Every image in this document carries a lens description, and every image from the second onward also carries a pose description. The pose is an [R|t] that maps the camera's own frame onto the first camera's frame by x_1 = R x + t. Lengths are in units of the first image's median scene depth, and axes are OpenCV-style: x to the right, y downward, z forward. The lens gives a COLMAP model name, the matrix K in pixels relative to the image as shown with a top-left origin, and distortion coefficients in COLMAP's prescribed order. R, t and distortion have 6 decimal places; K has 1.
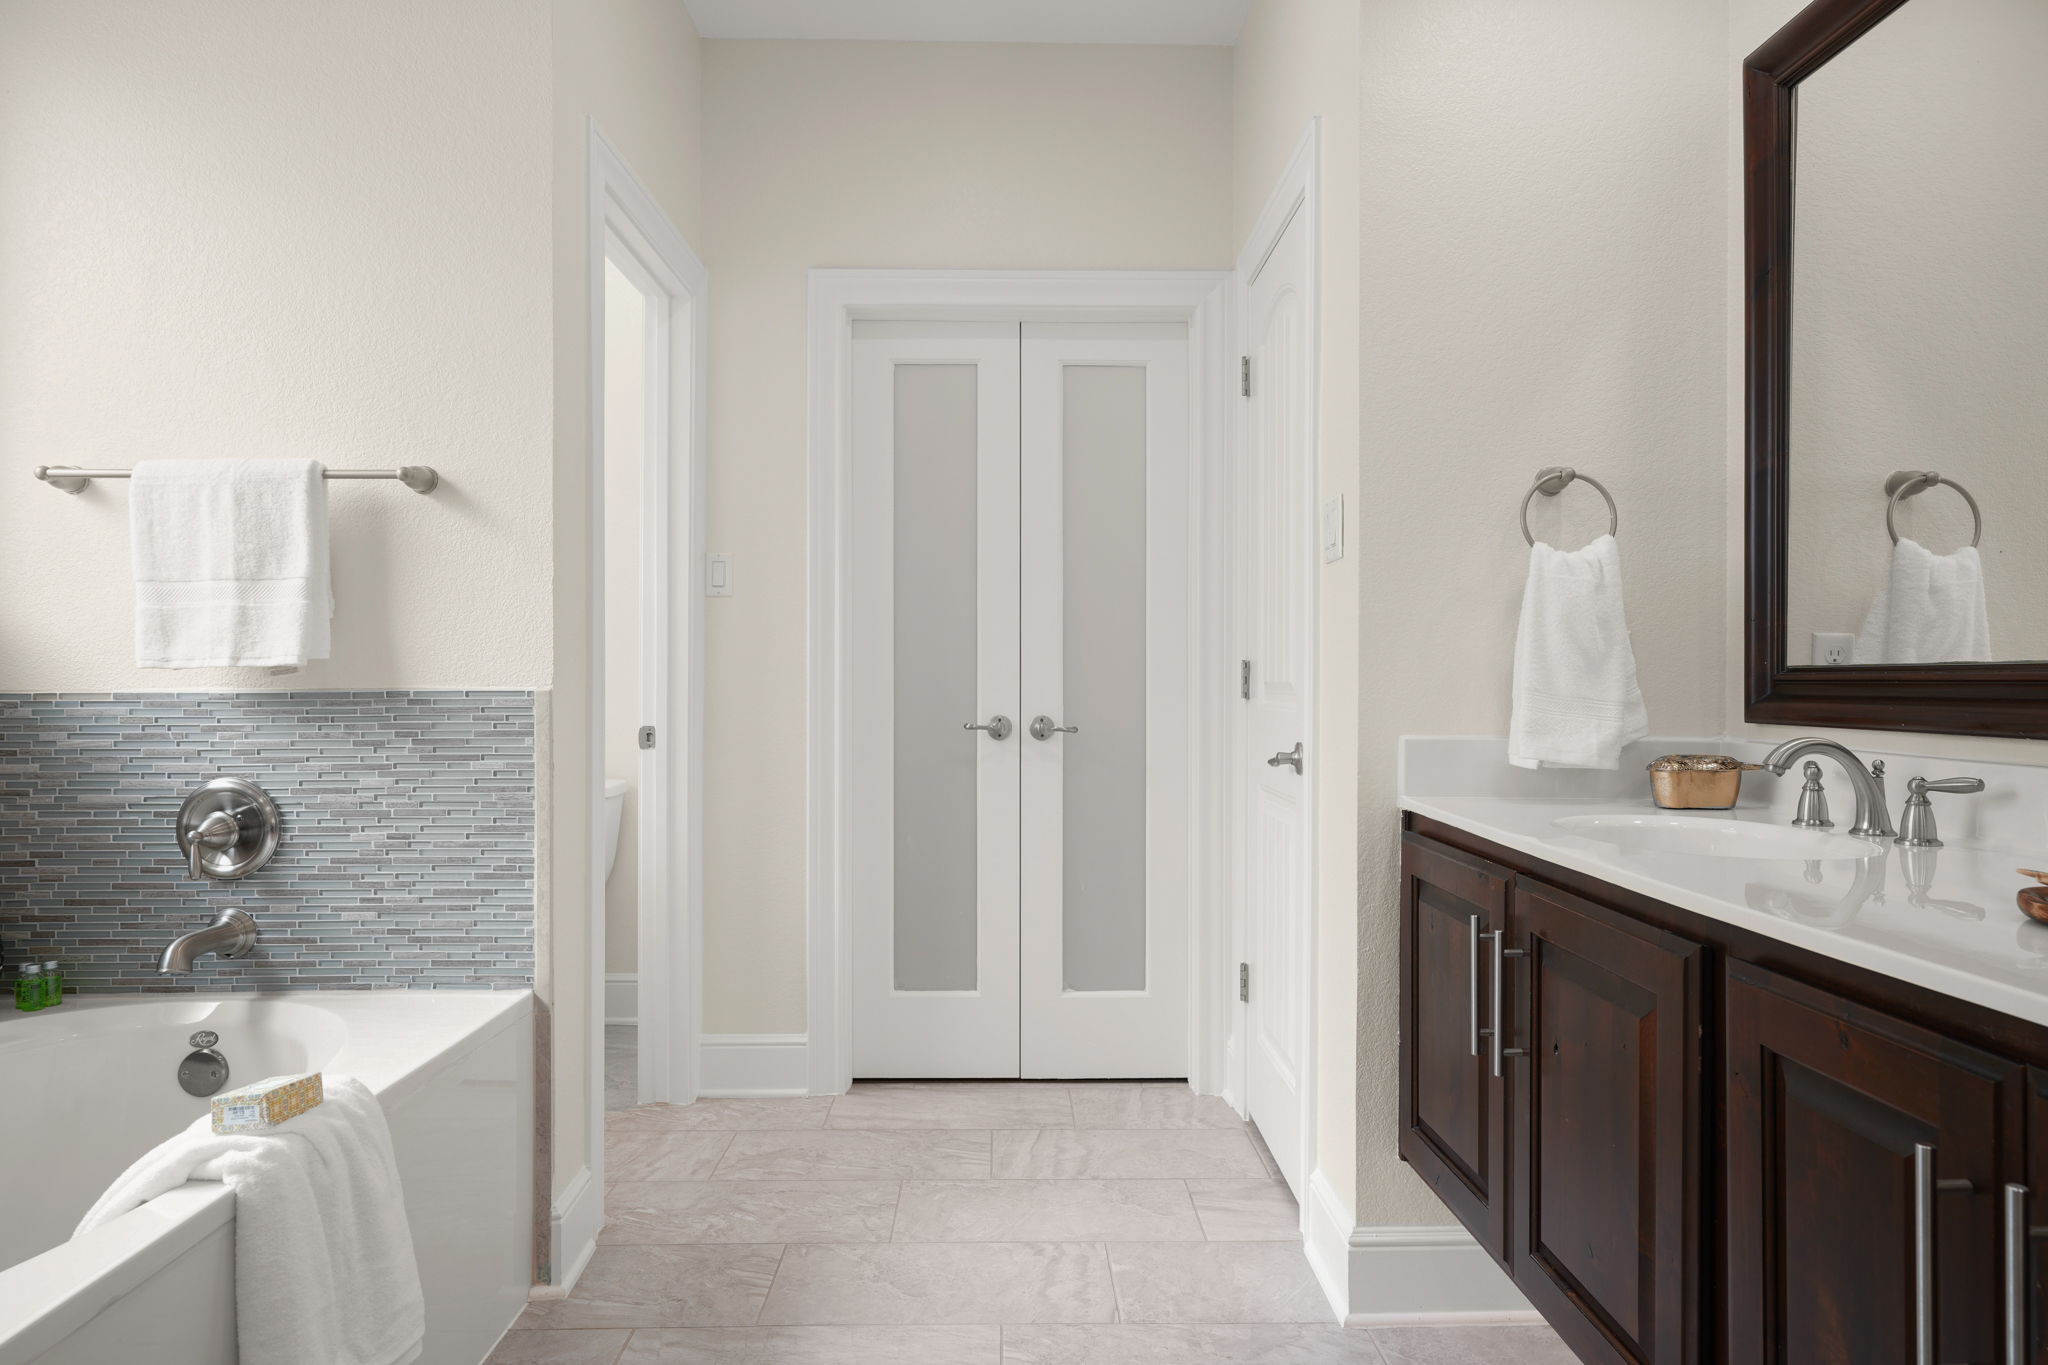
lens RADIAL K [[1224.5, 0, 1025.3], [0, 1224.5, 675.1], [0, 0, 1]] dist [-0.004566, -0.000576]
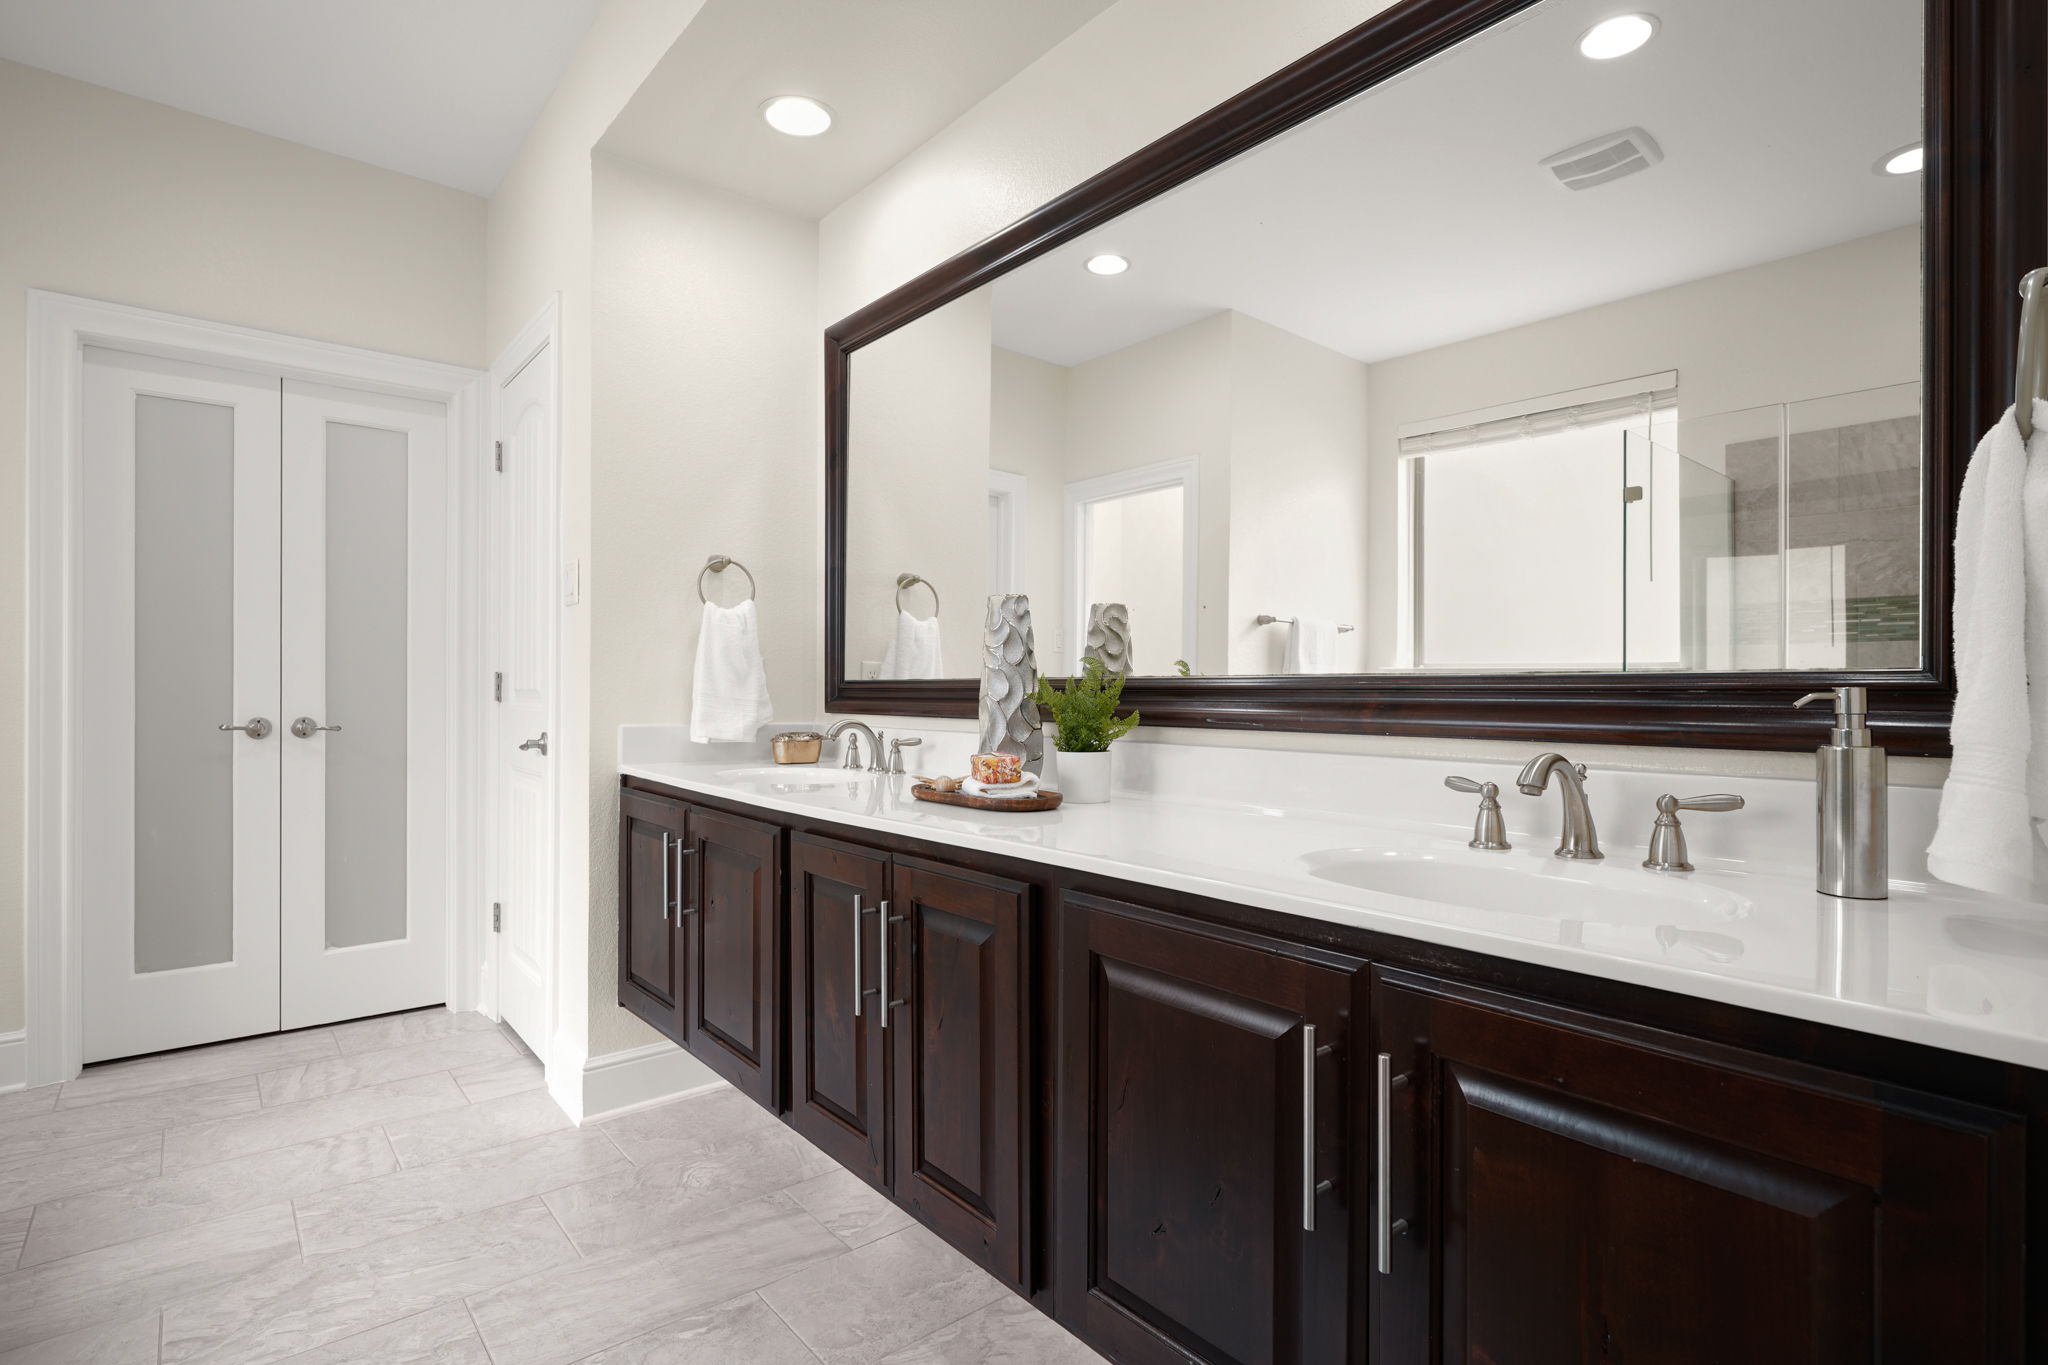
lens RADIAL K [[1000.6, 0, 1021.1], [0, 1000.6, 695.1], [0, 0, 1]] dist [0.000406, 0.001692]
pose [[0.779076, -0.002353, 0.626926, -0.079371], [-0.005182, 0.999935, 0.010193, -0.001884], [-0.626909, -0.011190, 0.779012, -0.266140]]
